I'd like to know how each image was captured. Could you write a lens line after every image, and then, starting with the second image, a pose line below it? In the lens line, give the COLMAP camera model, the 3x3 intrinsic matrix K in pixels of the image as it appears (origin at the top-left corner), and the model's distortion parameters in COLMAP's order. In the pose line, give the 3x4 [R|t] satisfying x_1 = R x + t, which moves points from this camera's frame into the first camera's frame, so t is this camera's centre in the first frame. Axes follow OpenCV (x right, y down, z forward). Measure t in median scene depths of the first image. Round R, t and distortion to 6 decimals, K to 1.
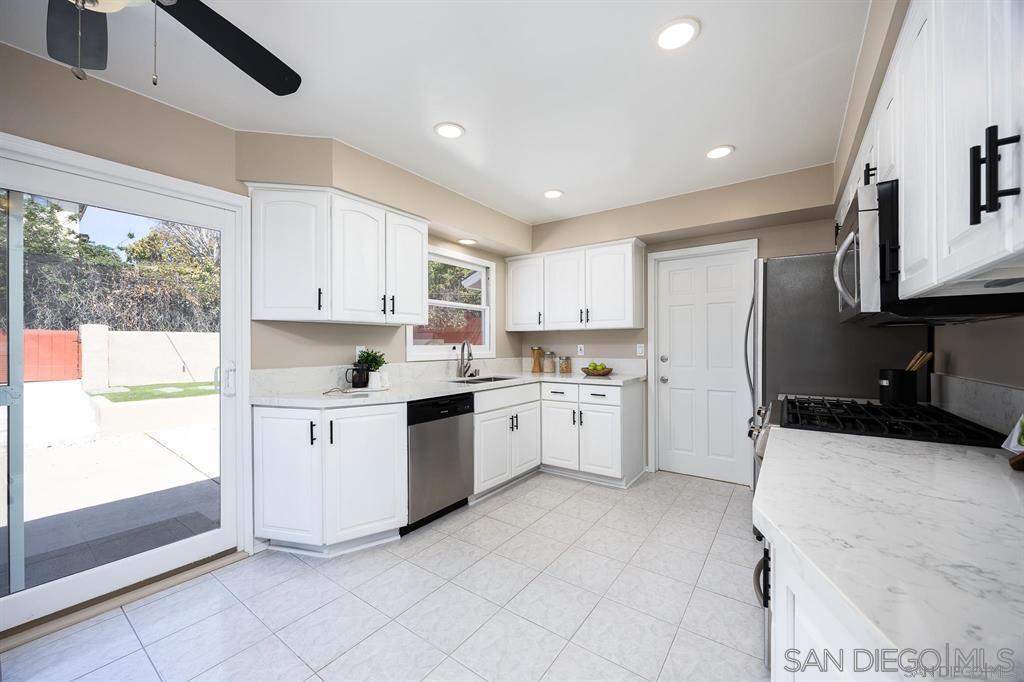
lens RADIAL K [[391.4, 0, 512.0], [0, 391.4, 344.4], [0, 0, 1]] dist [0.001029, -0.000006]
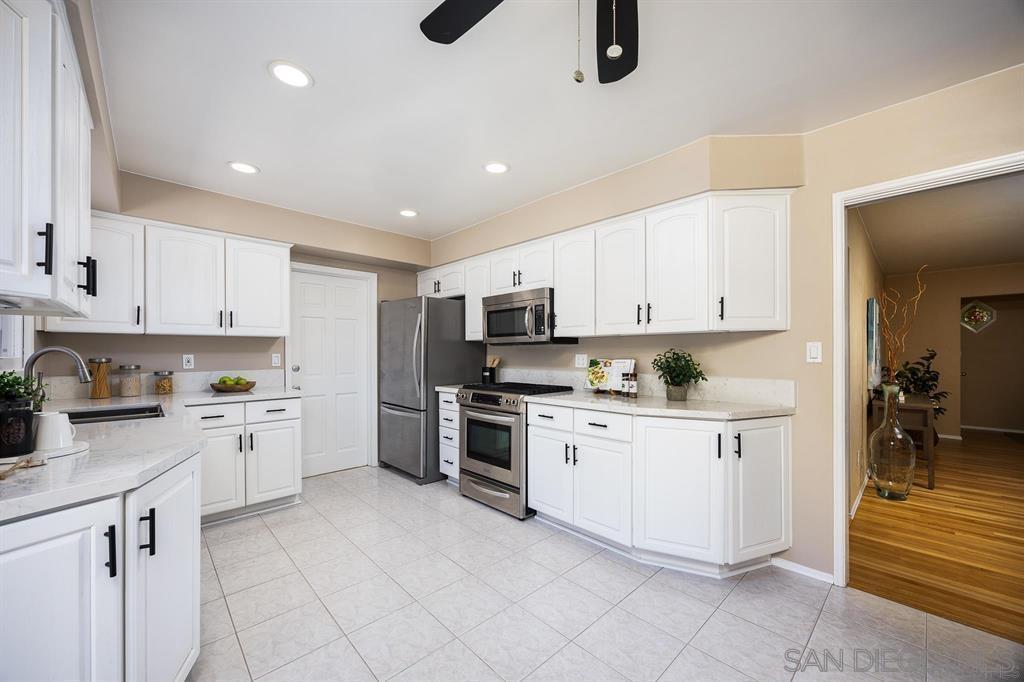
lens RADIAL K [[391.4, 0, 512.5], [0, 391.4, 351.2], [0, 0, 1]] dist [0.001029, -0.000006]
pose [[0.189616, 0.007573, 0.981829, -0.523365], [0.002711, 0.999962, -0.008237, 0.002521], [-0.981855, 0.004224, 0.189588, 0.276612]]
